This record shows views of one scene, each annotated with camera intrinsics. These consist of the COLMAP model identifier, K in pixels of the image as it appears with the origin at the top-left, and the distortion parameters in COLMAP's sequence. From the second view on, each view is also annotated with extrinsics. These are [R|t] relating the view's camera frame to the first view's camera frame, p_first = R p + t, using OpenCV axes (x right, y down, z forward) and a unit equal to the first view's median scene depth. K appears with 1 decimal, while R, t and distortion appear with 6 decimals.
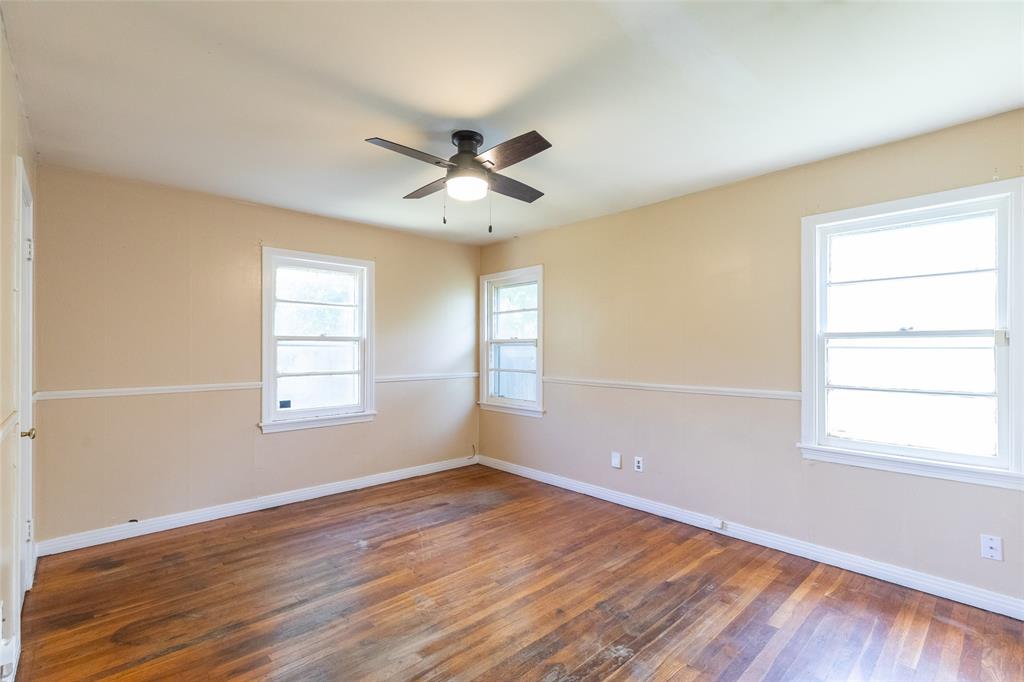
lens RADIAL K [[464.0, 0, 515.7], [0, 464.0, 347.7], [0, 0, 1]] dist [0.004341, 0.000323]
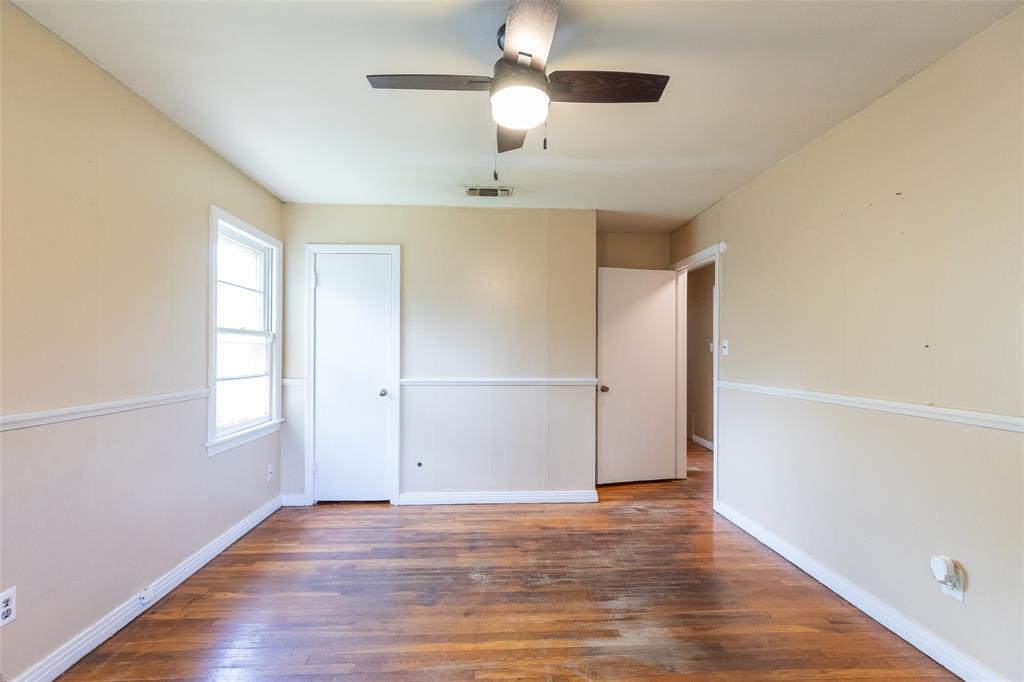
lens RADIAL K [[464.0, 0, 515.7], [0, 464.0, 347.7], [0, 0, 1]] dist [0.004341, 0.000323]
pose [[-0.771106, 0.002184, 0.636703, -0.590940], [-0.006229, 0.999920, -0.010973, 0.025155], [-0.636676, -0.012427, -0.771031, 1.670873]]
